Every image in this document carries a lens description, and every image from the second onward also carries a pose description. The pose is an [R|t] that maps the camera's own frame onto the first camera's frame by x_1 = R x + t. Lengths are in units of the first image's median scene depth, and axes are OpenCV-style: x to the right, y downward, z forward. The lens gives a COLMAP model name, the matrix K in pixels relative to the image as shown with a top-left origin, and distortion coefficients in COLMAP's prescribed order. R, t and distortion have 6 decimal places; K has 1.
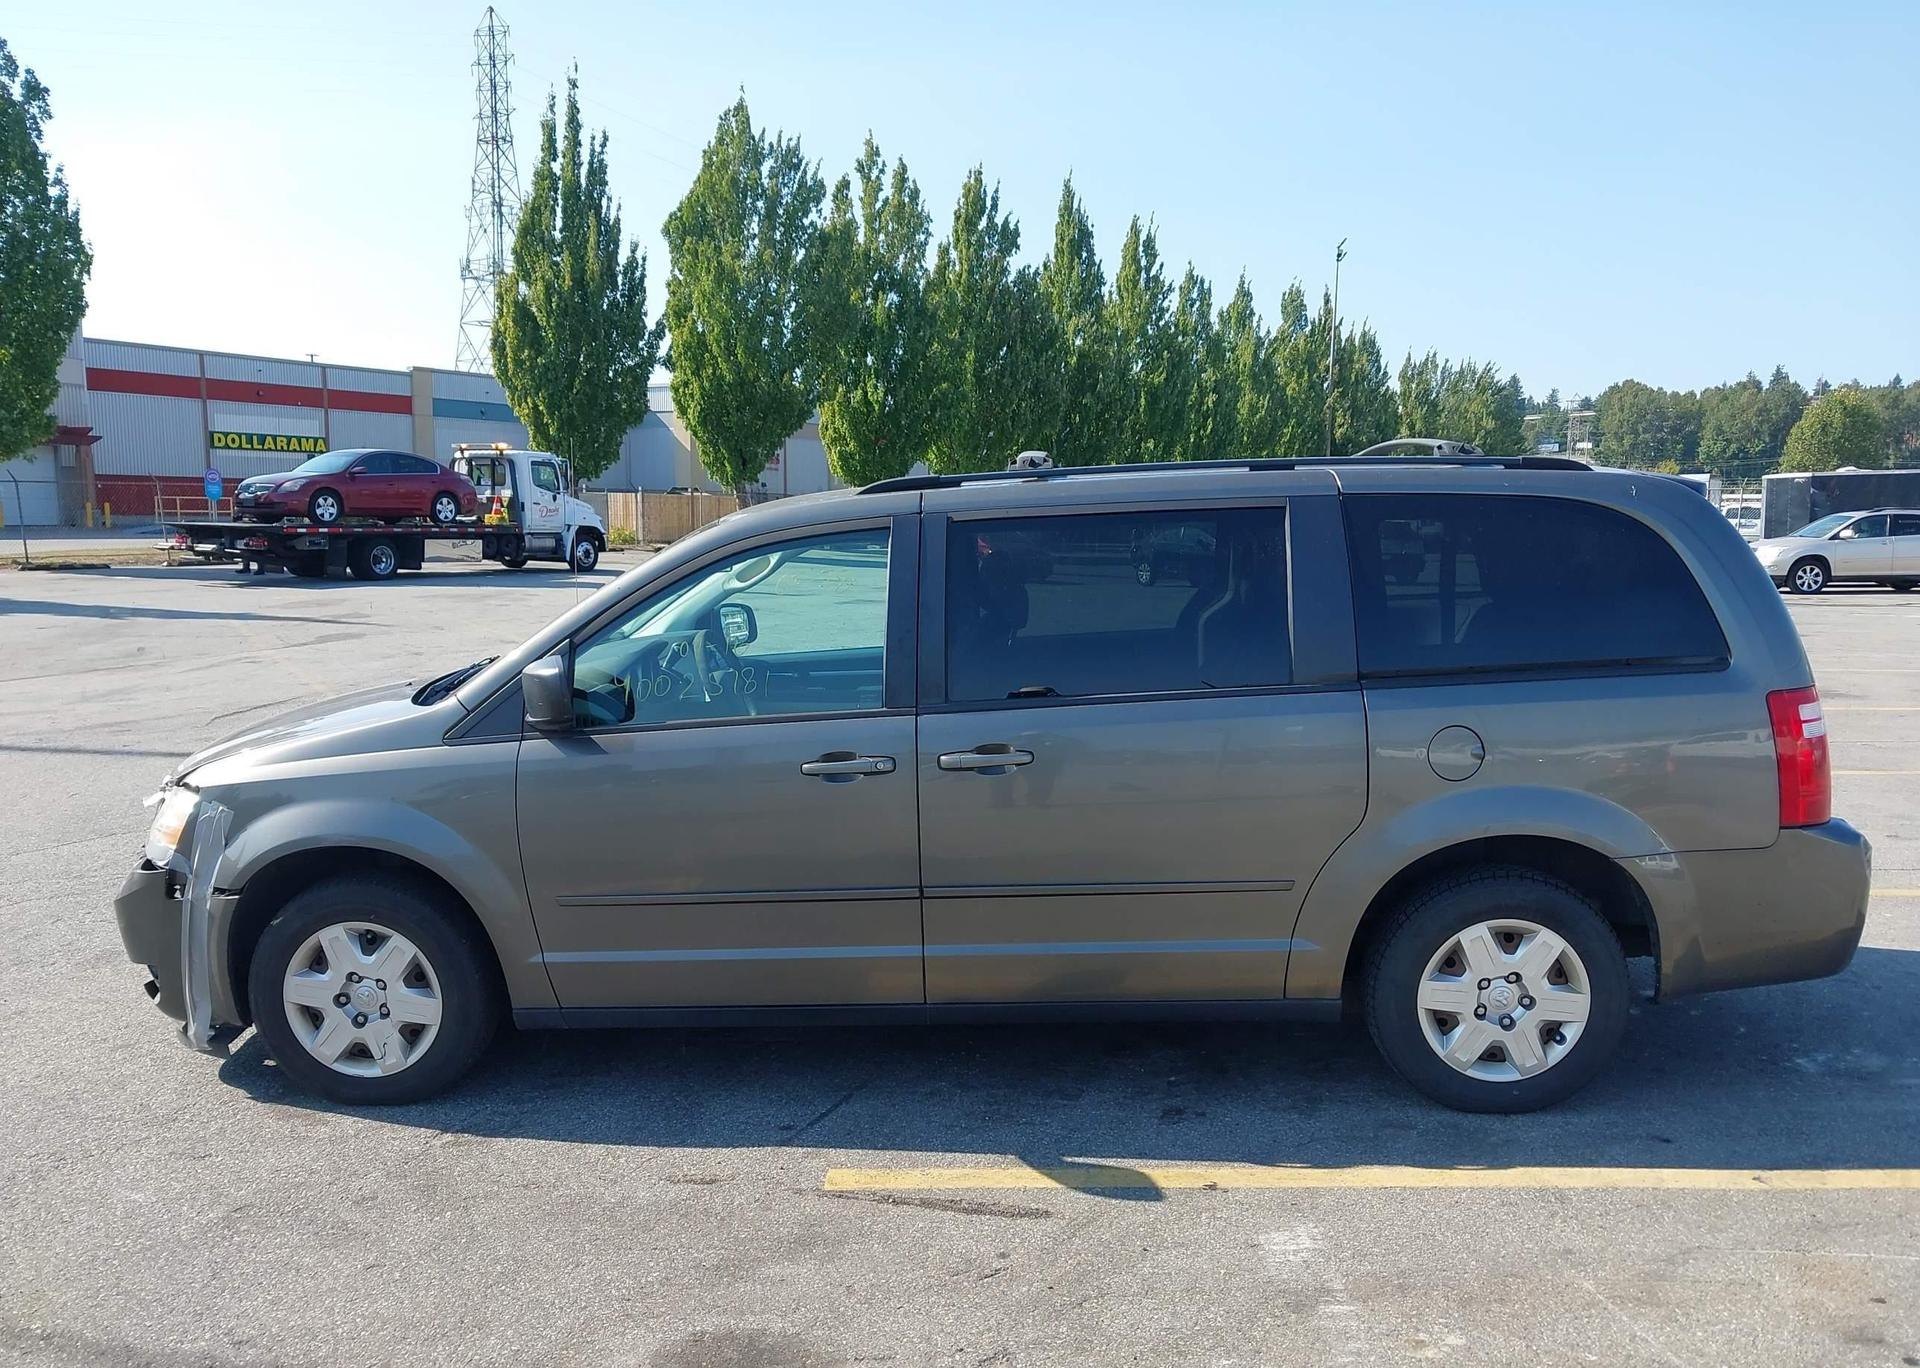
lens RADIAL K [[1520.8, 0, 940.4], [0, 1520.8, 689.9], [0, 0, 1]] dist [0.017978, -0.033383]
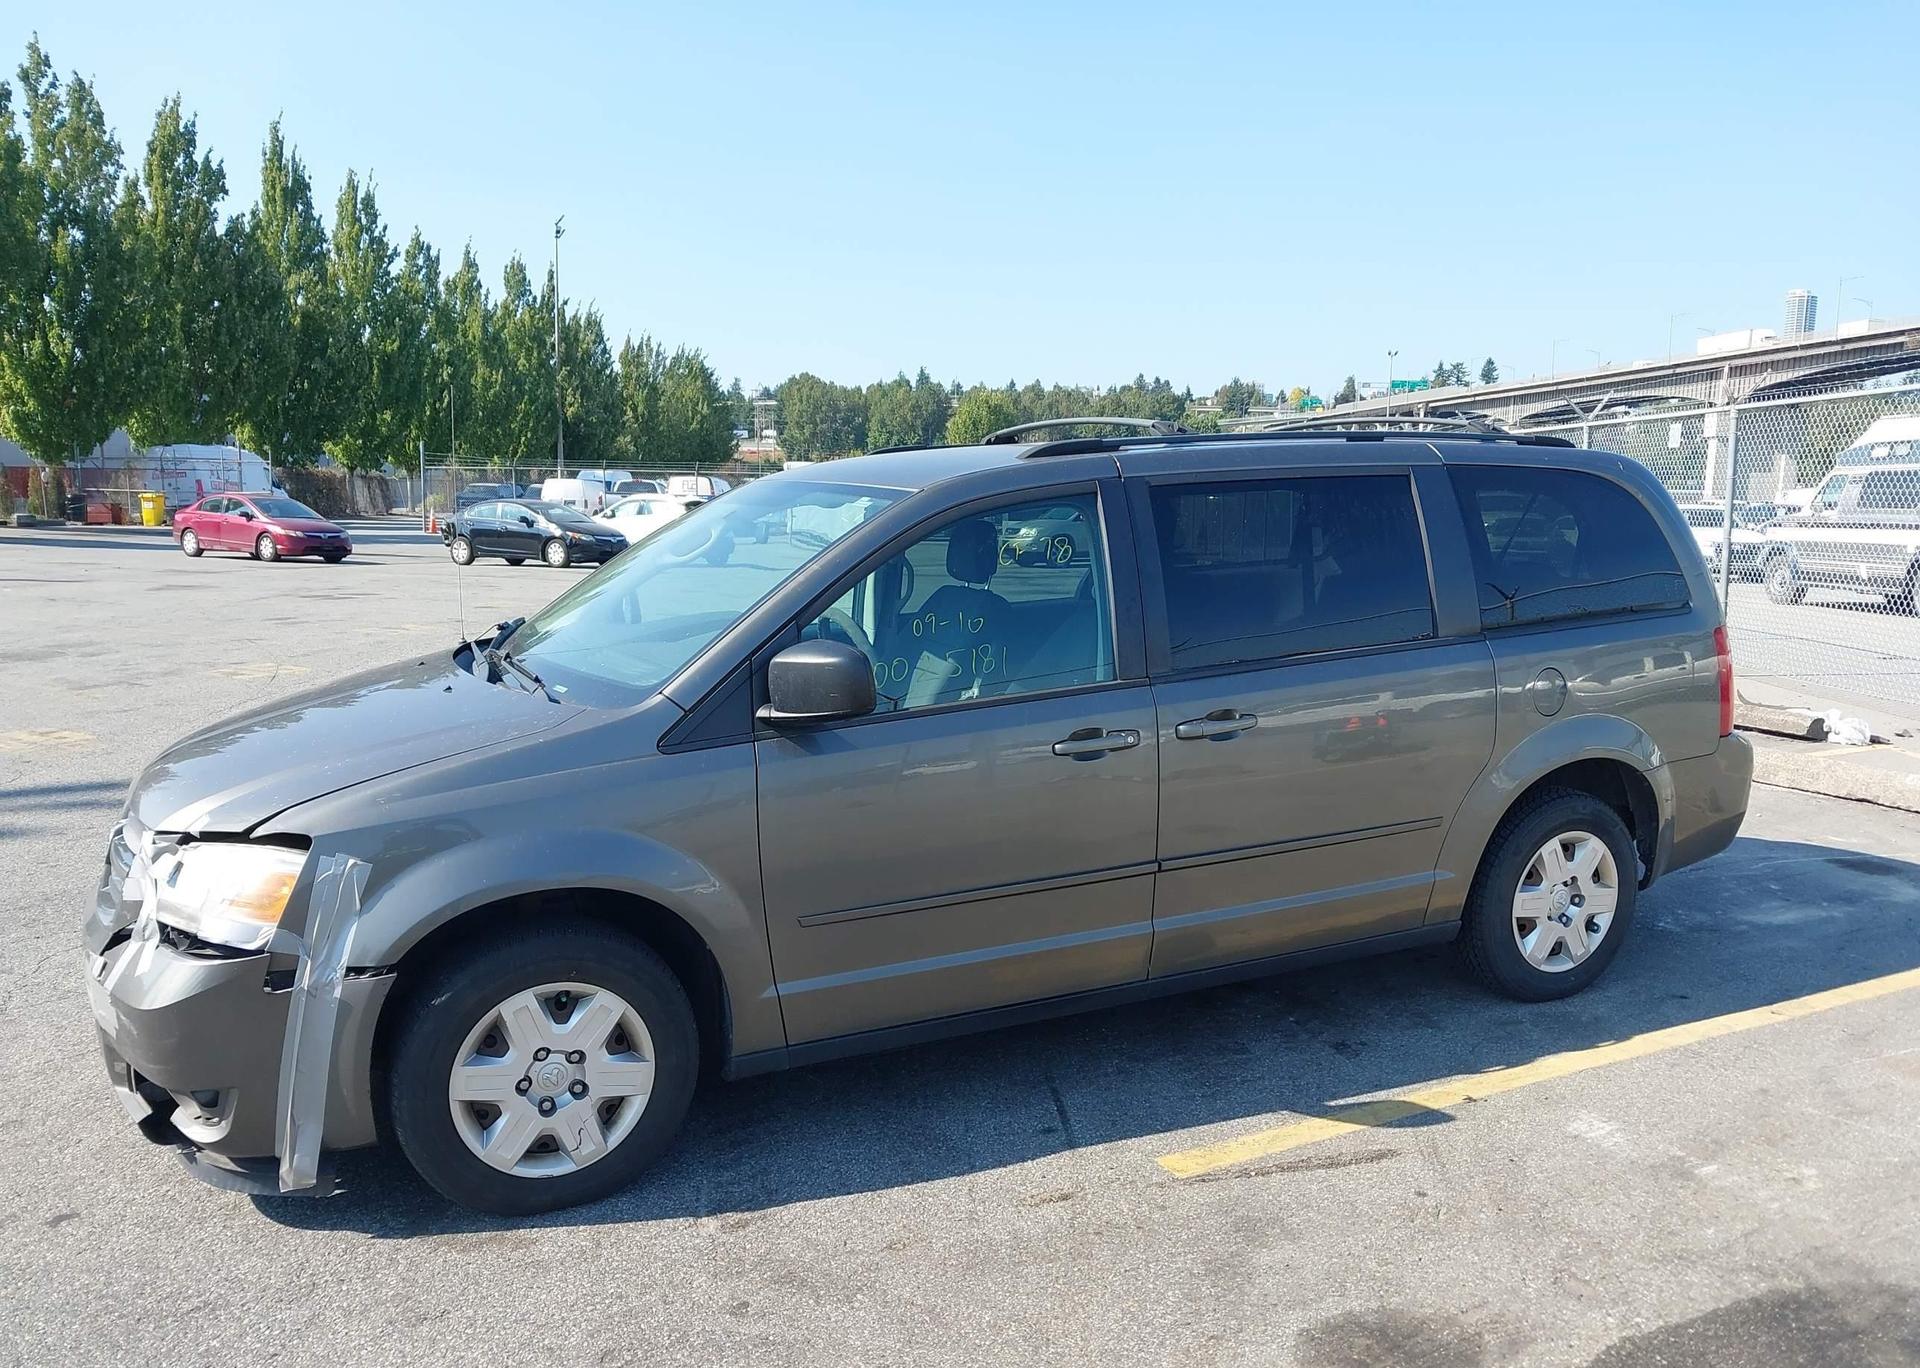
lens RADIAL K [[1520.8, 0, 951.1], [0, 1520.8, 685.5], [0, 0, 1]] dist [0.017978, -0.033383]
pose [[0.868580, -0.052605, 0.492749, -0.048937], [0.047464, 0.998609, 0.022943, -0.000985], [-0.493270, 0.003460, 0.869869, 0.016913]]
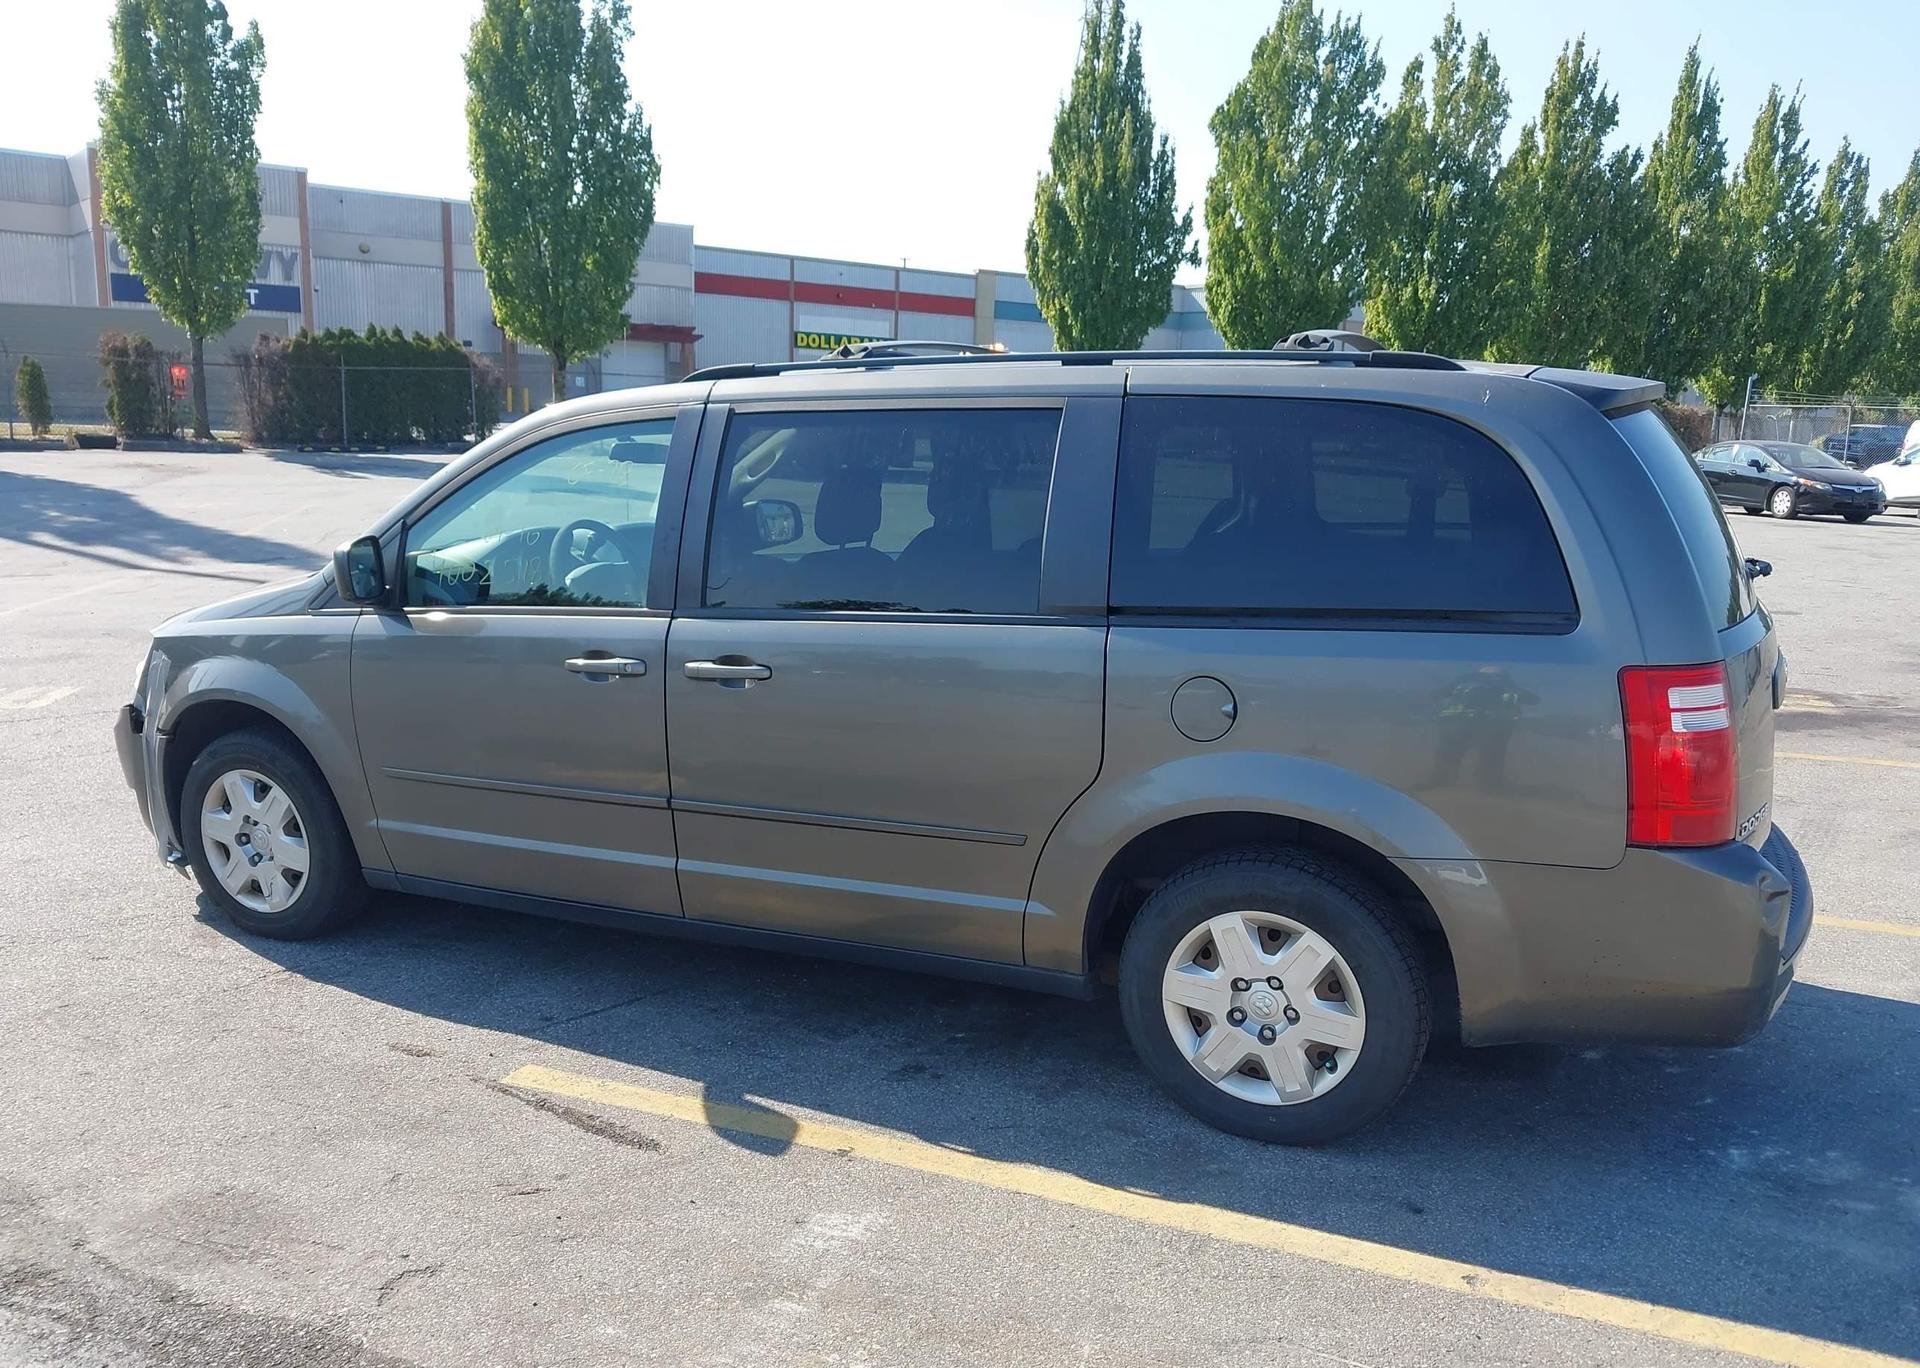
lens RADIAL K [[1520.8, 0, 940.0], [0, 1520.8, 679.9], [0, 0, 1]] dist [0.017978, -0.033383]
pose [[0.931396, 0.085715, -0.353771, 0.038787], [-0.065922, 0.995529, 0.067648, -0.001668], [0.357988, -0.039685, 0.932883, 0.013045]]
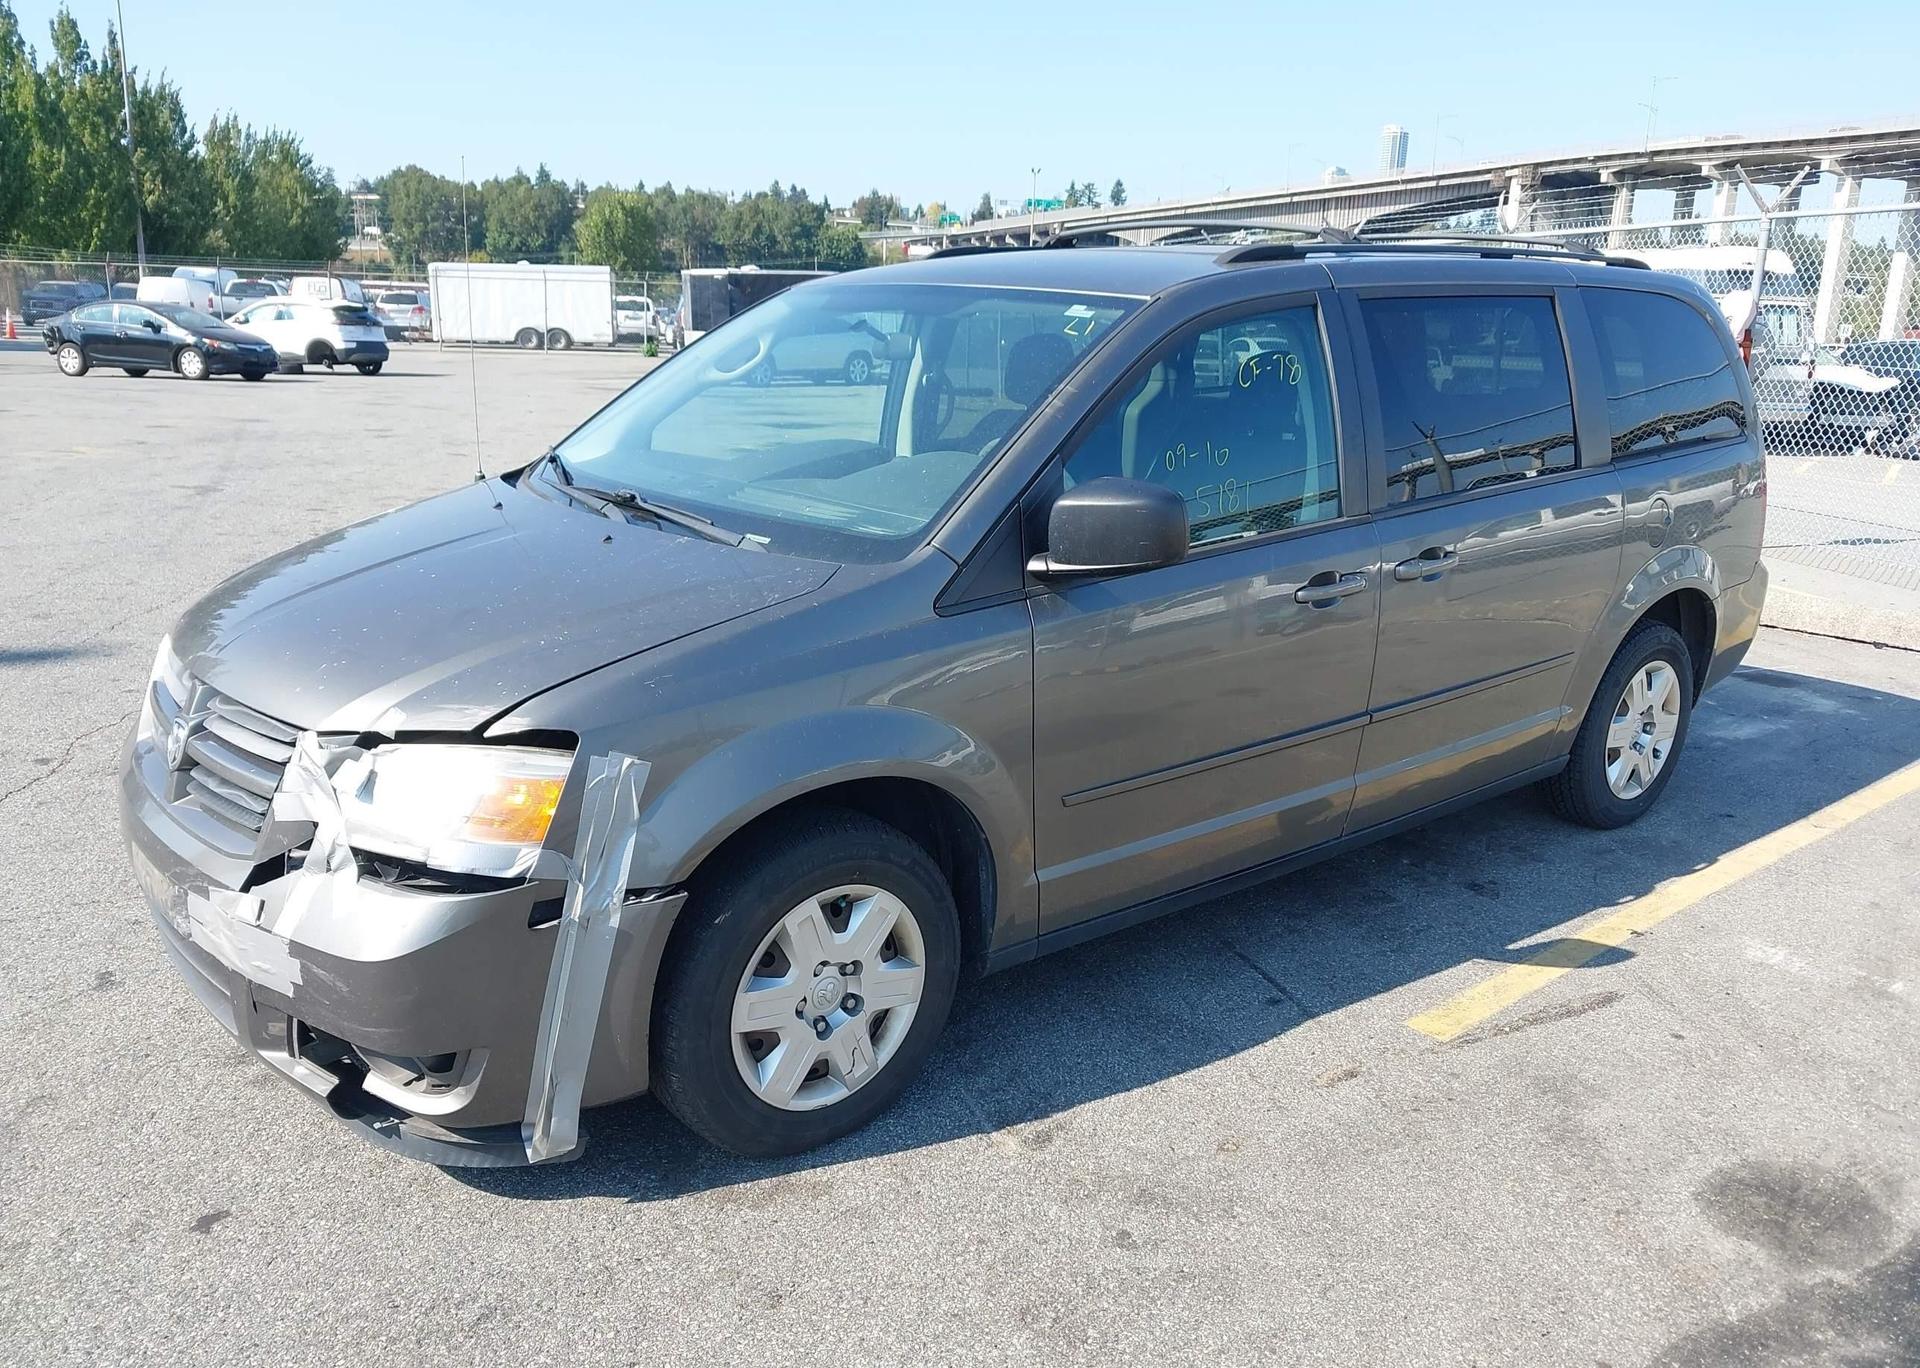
lens RADIAL K [[1520.8, 0, 951.9], [0, 1520.8, 696.0], [0, 0, 1]] dist [0.017978, -0.033383]
pose [[0.729436, -0.143336, 0.668863, -0.065395], [0.049312, 0.986275, 0.157578, -0.003012], [-0.682269, -0.081960, 0.726492, 0.040155]]
